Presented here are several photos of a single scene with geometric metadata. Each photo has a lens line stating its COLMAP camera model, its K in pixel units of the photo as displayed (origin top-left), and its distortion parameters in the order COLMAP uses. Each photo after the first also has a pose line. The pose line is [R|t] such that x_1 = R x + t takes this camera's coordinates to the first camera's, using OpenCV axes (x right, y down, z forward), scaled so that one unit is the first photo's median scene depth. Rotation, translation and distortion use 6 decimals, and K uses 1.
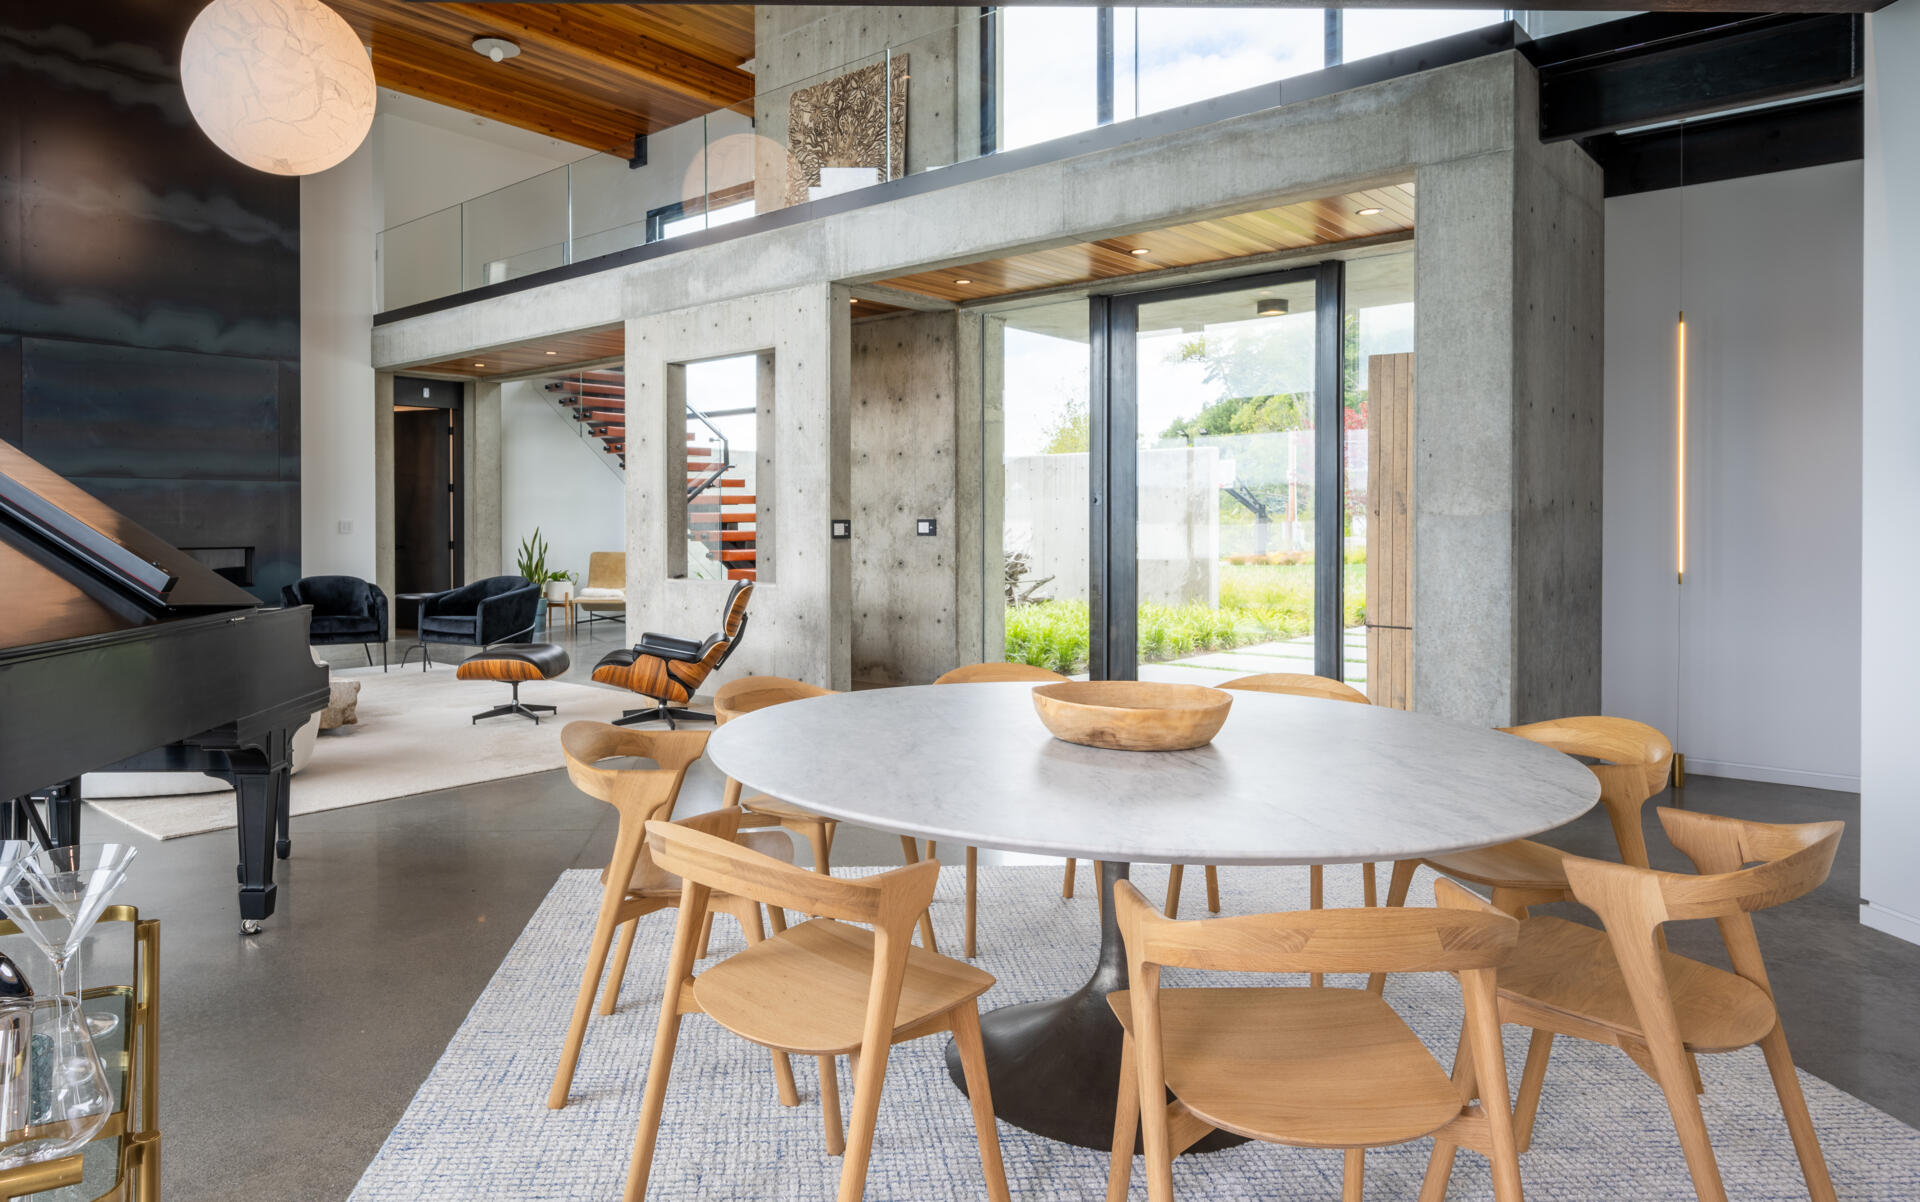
lens RADIAL K [[1226.2, 0, 798.3], [0, 1226.2, 537.1], [0, 0, 1]] dist [-0.005987, -0.002152]
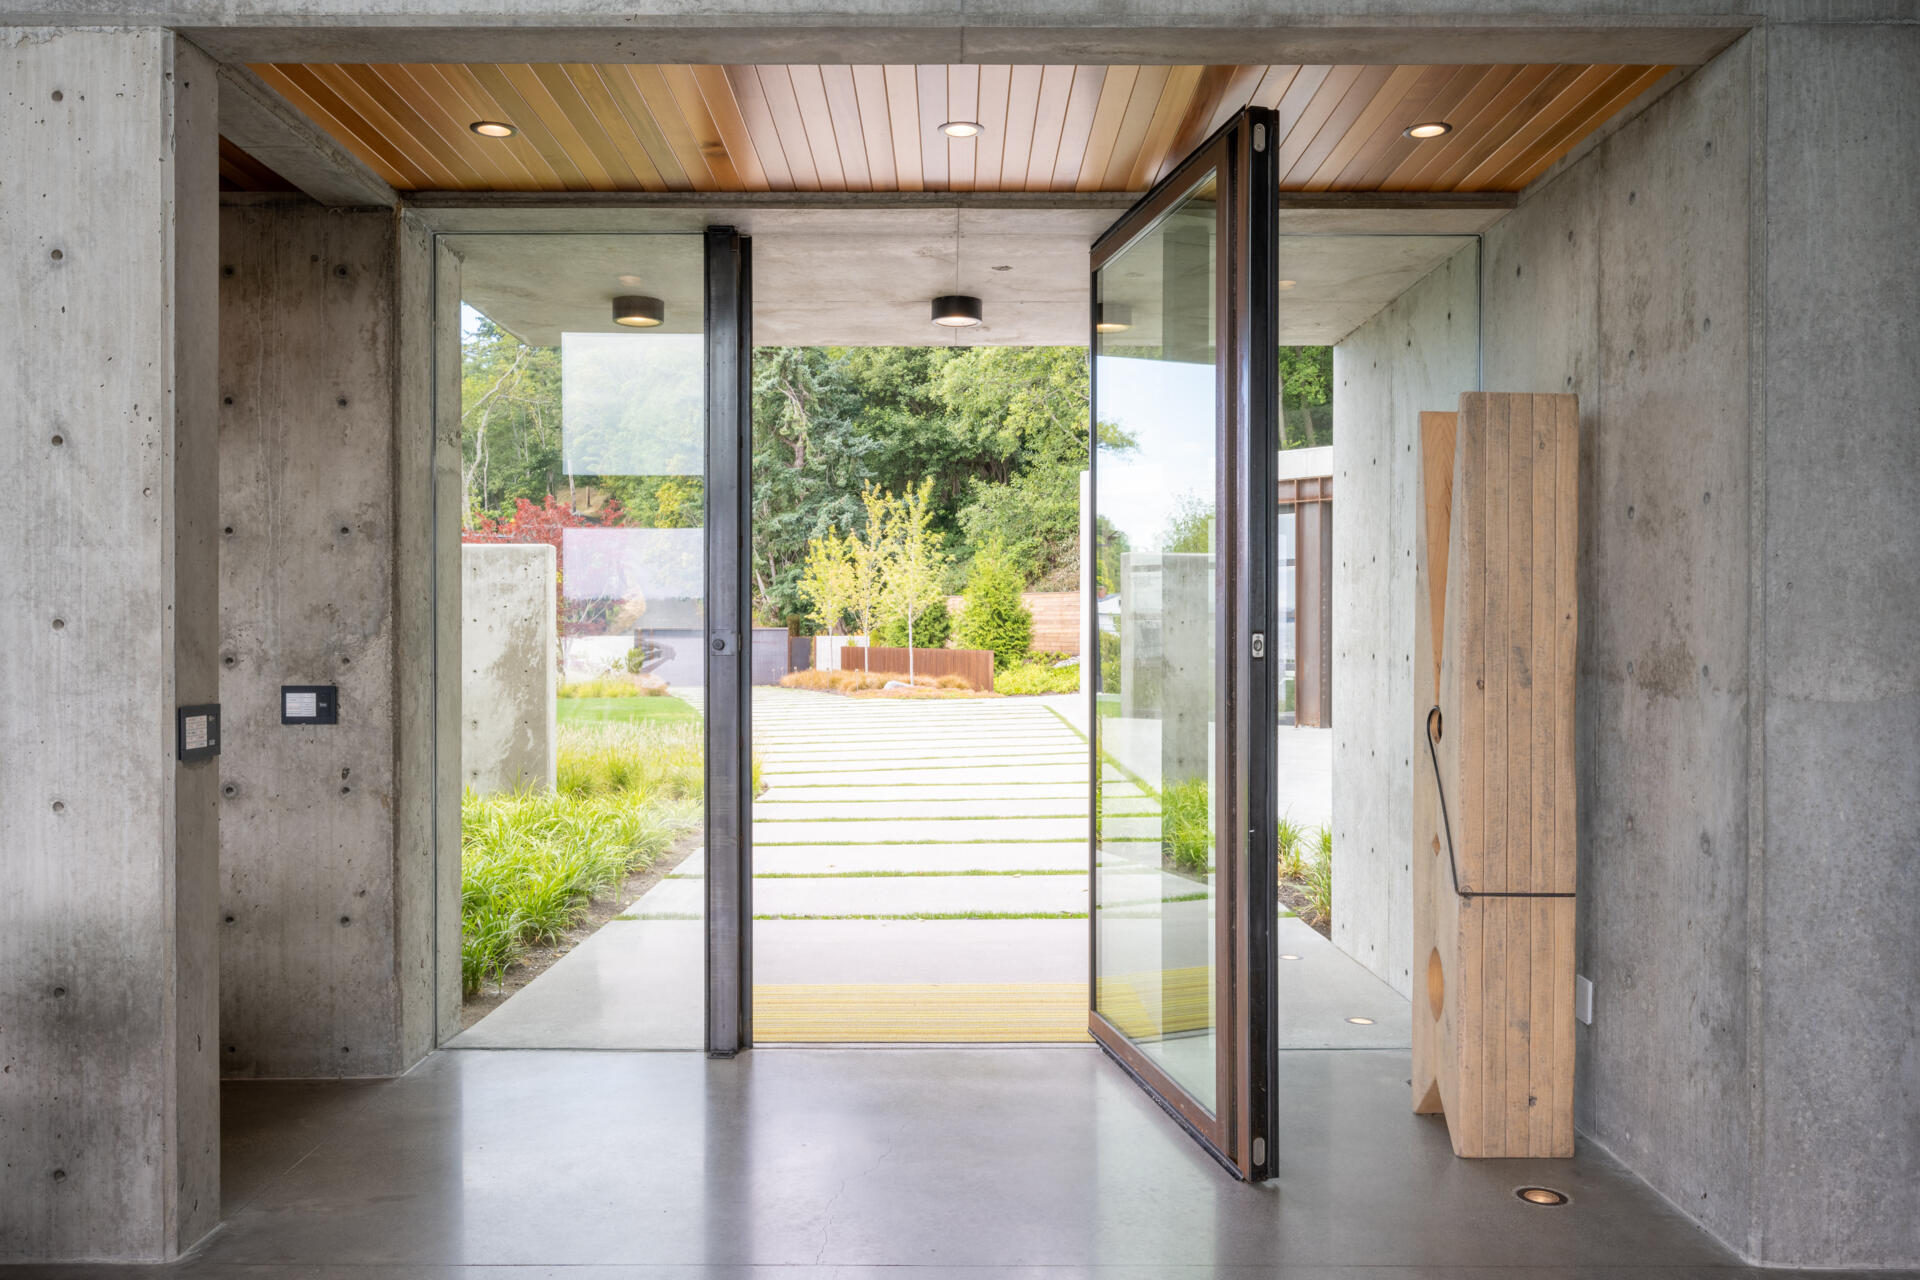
lens RADIAL K [[1466.5, 0, 967.8], [0, 1466.5, 640.3], [0, 0, 1]] dist [0.003205, -0.006938]
pose [[0.702516, -0.001118, 0.711667, -0.100353], [0.008962, 0.999933, -0.007276, -0.024992], [-0.711611, 0.011489, 0.702479, 0.481598]]
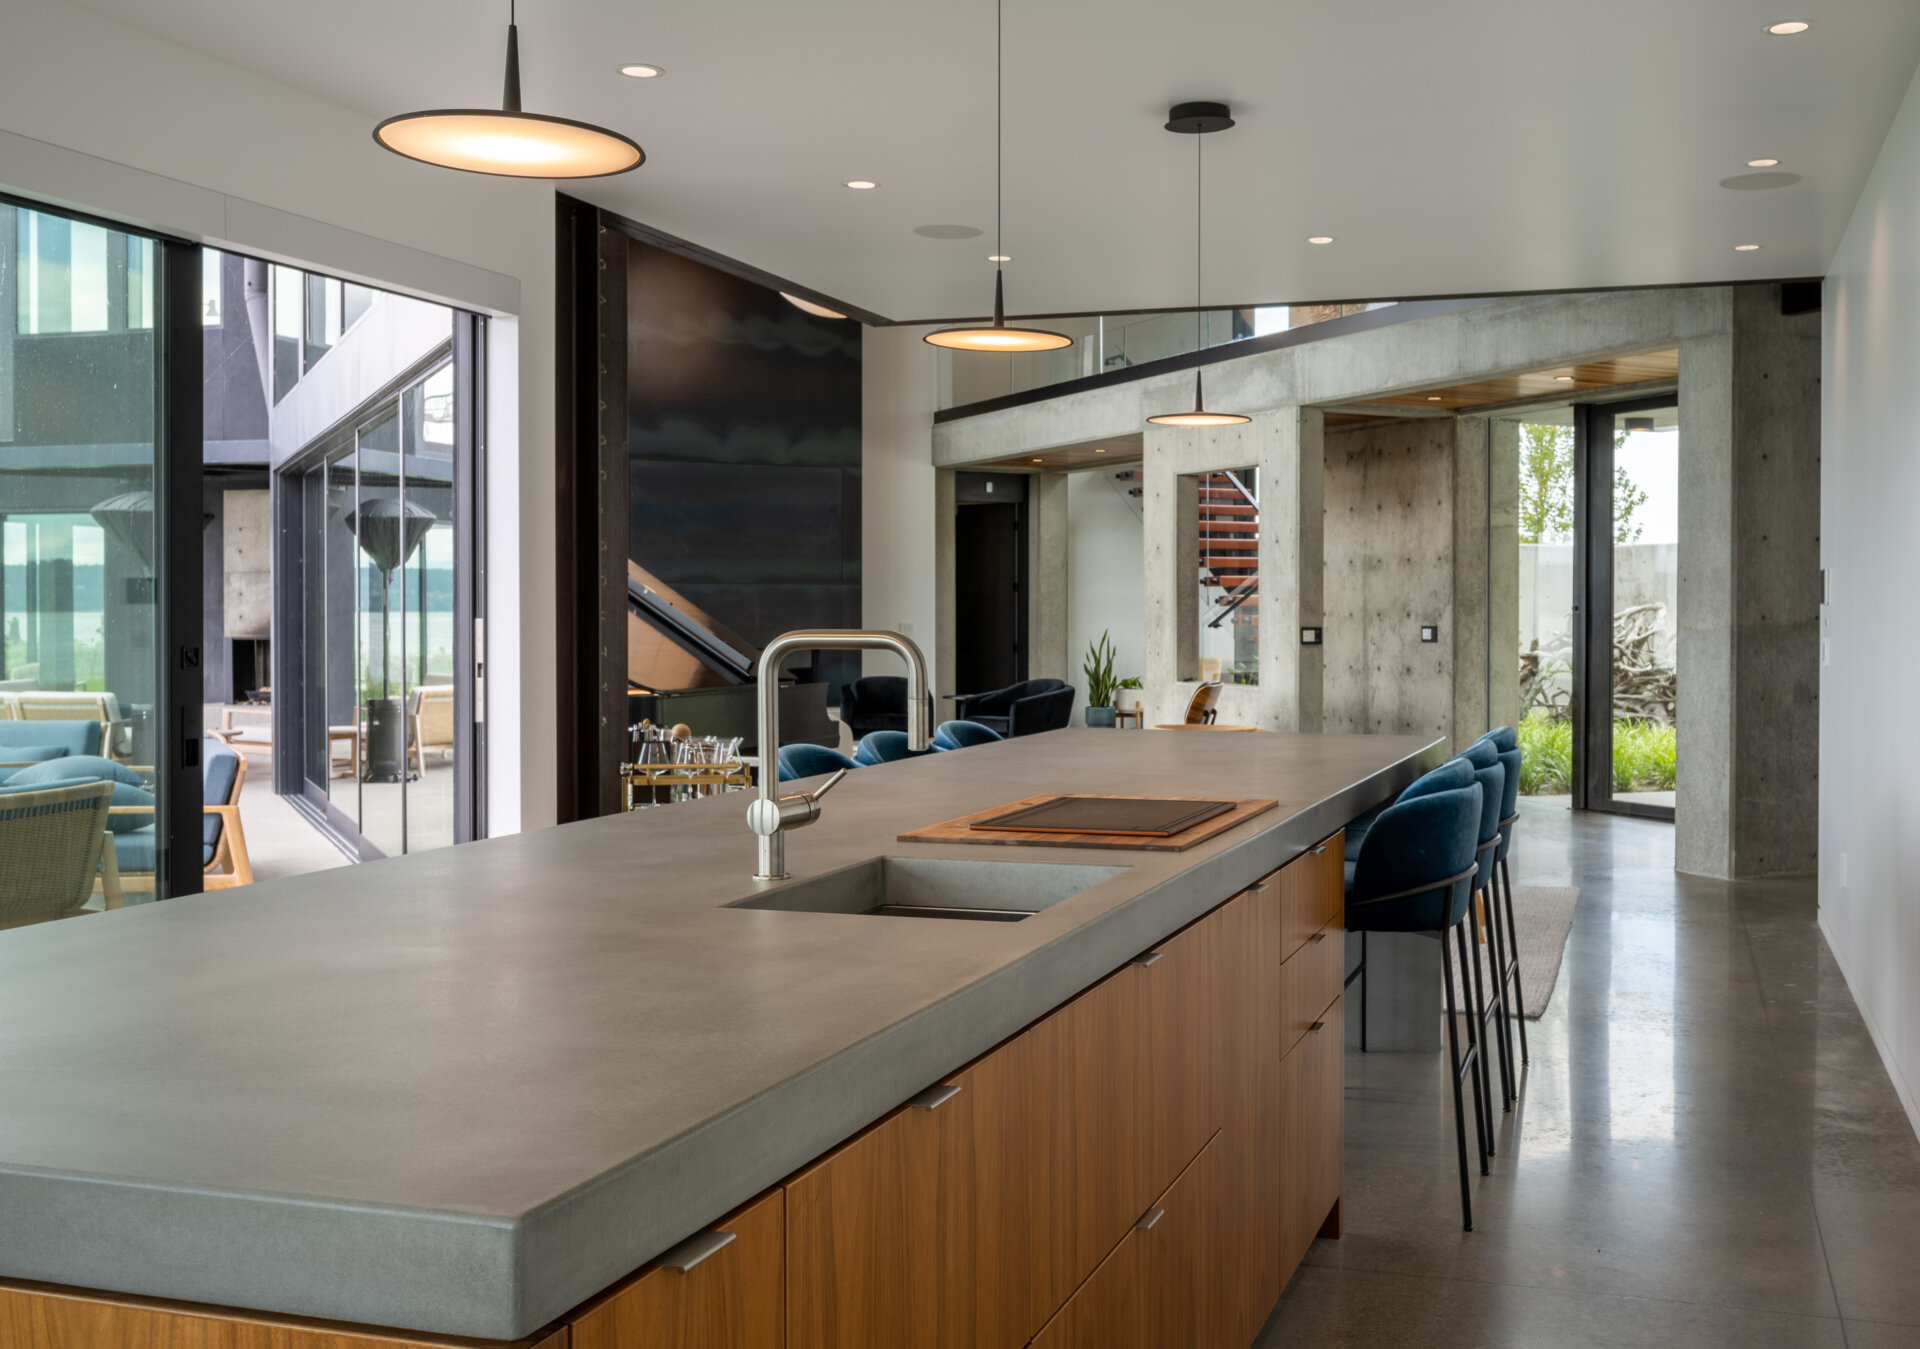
lens RADIAL K [[1953.0, 0, 958.8], [0, 1953.0, 659.3], [0, 0, 1]] dist [-0.017929, 0.000000]
pose [[0.934804, 0.010882, -0.354997, 0.314536], [-0.007251, 0.999907, 0.011557, -0.003057], [0.355090, -0.008230, 0.934796, -0.625654]]
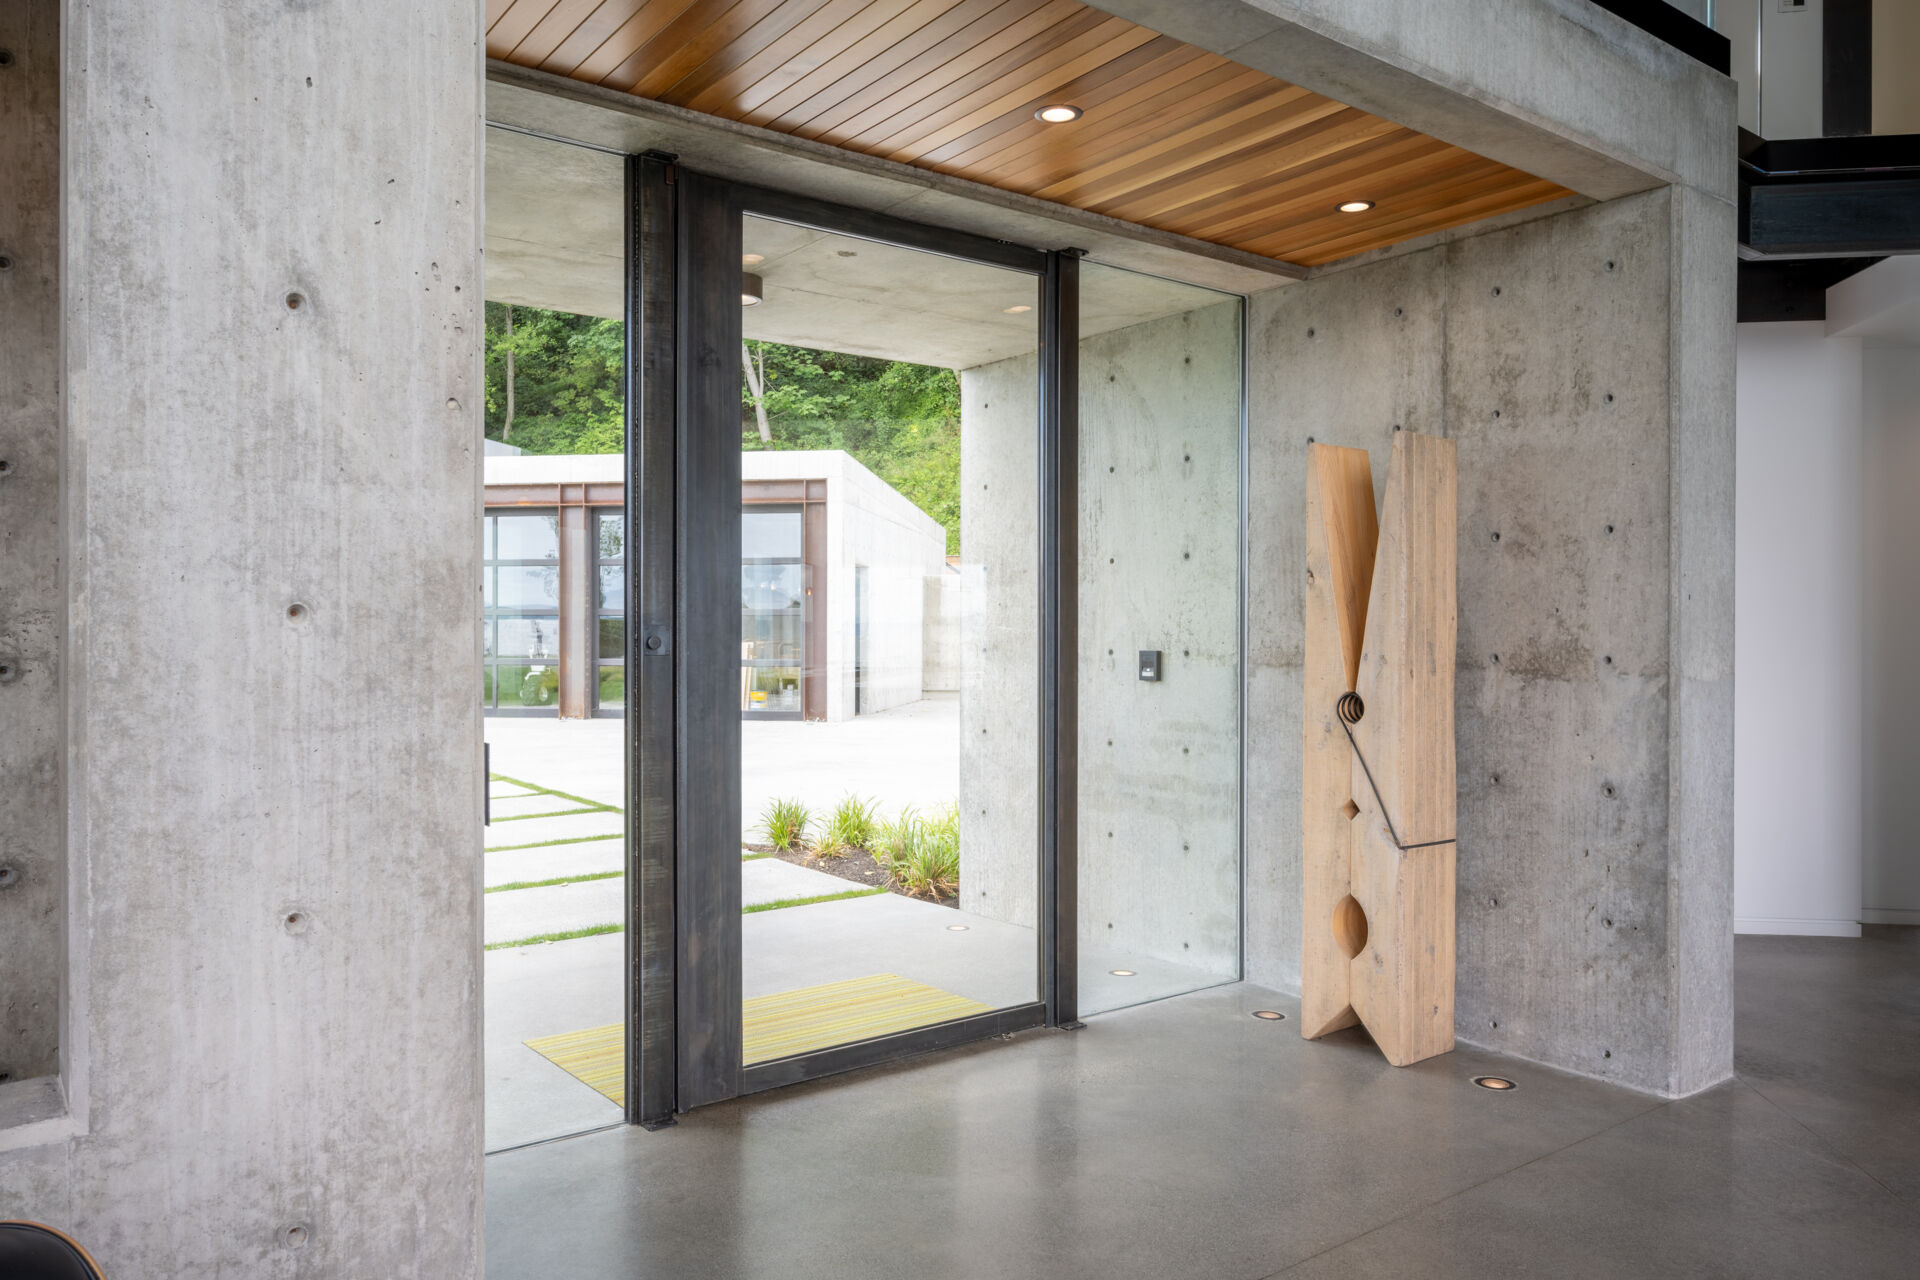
lens RADIAL K [[1325.5, 0, 960.4], [0, 1325.5, 635.7], [0, 0, 1]] dist [-0.002805, 0.000588]
pose [[0.140564, -0.001072, 0.990071, -0.179587], [0.012279, 0.999924, -0.000661, -0.029045], [-0.989995, 0.012250, 0.140567, 0.778934]]
